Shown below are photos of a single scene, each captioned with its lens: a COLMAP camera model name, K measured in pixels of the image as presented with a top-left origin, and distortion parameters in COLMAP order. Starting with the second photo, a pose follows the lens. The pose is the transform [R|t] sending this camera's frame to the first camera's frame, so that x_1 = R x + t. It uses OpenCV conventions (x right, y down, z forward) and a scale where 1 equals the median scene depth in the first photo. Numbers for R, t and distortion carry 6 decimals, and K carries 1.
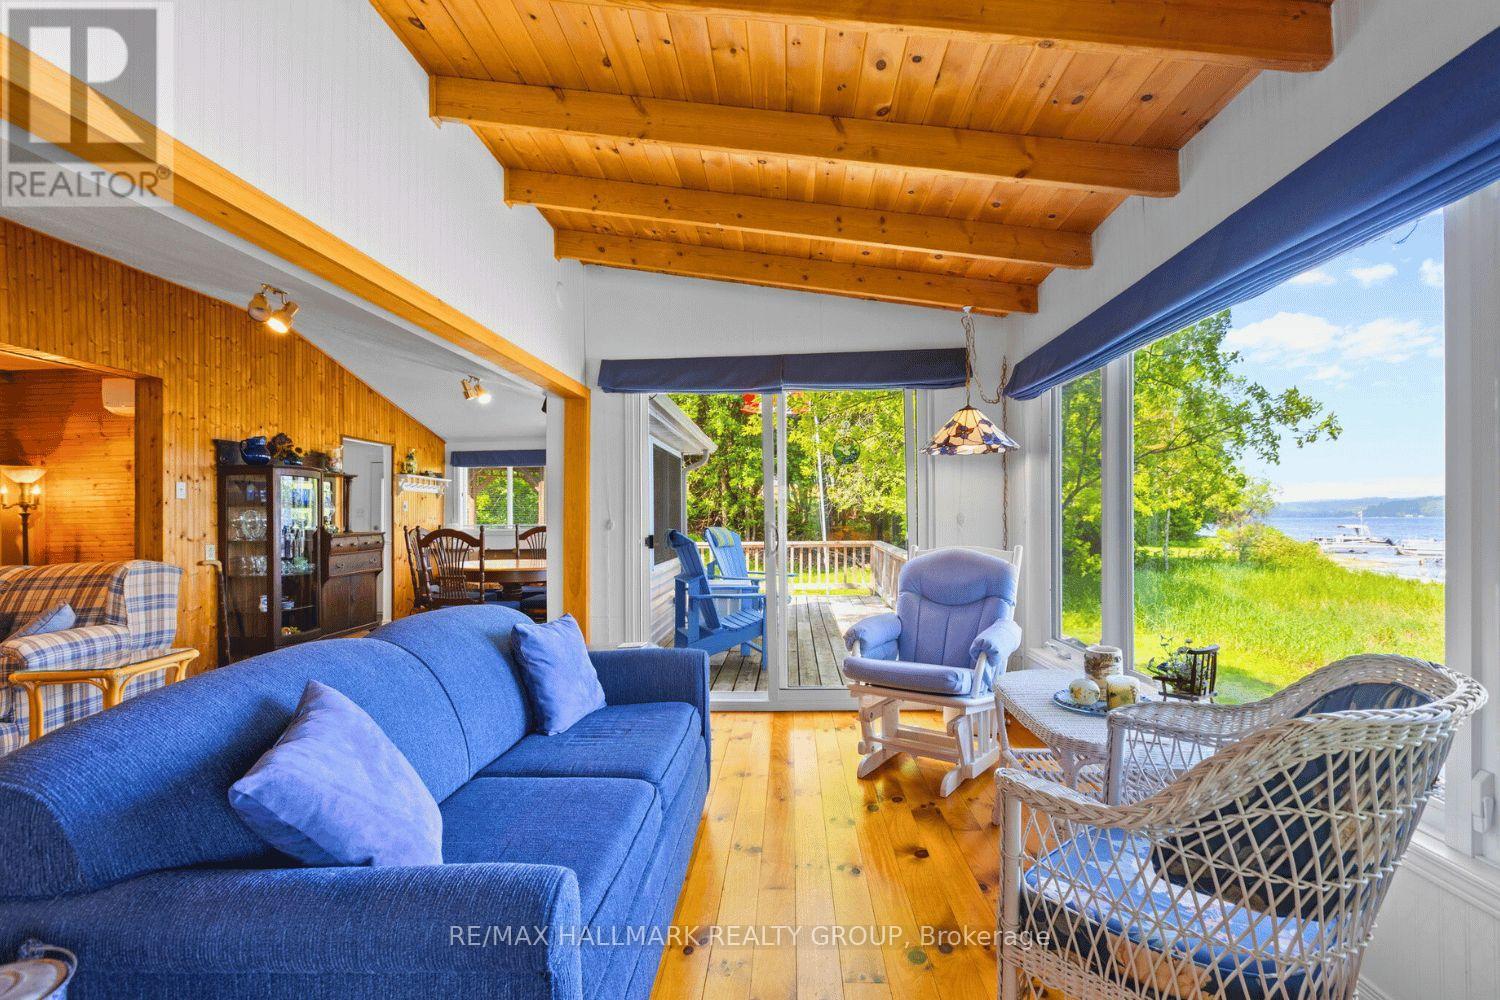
lens RADIAL K [[685.9, 0, 755.0], [0, 685.9, 502.9], [0, 0, 1]] dist [-0.000360, -0.000063]
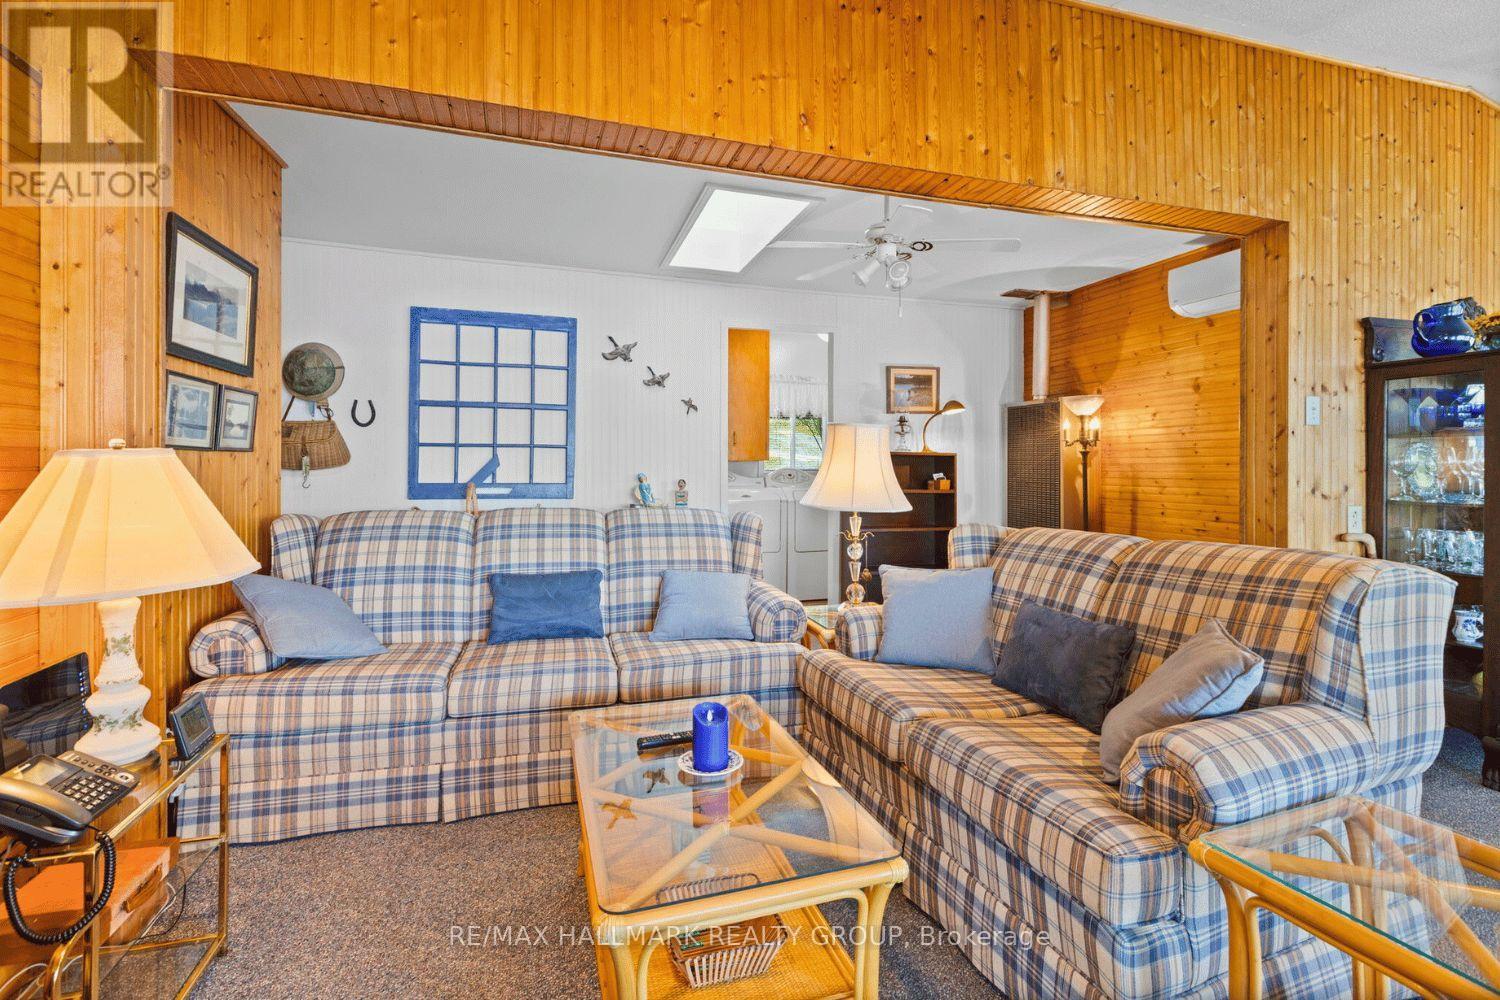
lens RADIAL K [[685.9, 0, 755.0], [0, 685.9, 502.9], [0, 0, 1]] dist [-0.000360, -0.000063]
pose [[0.353412, 0.066207, -0.933122, -0.462302], [0.020861, 0.996687, 0.078618, 0.004276], [0.935235, -0.047250, 0.350860, 0.353461]]
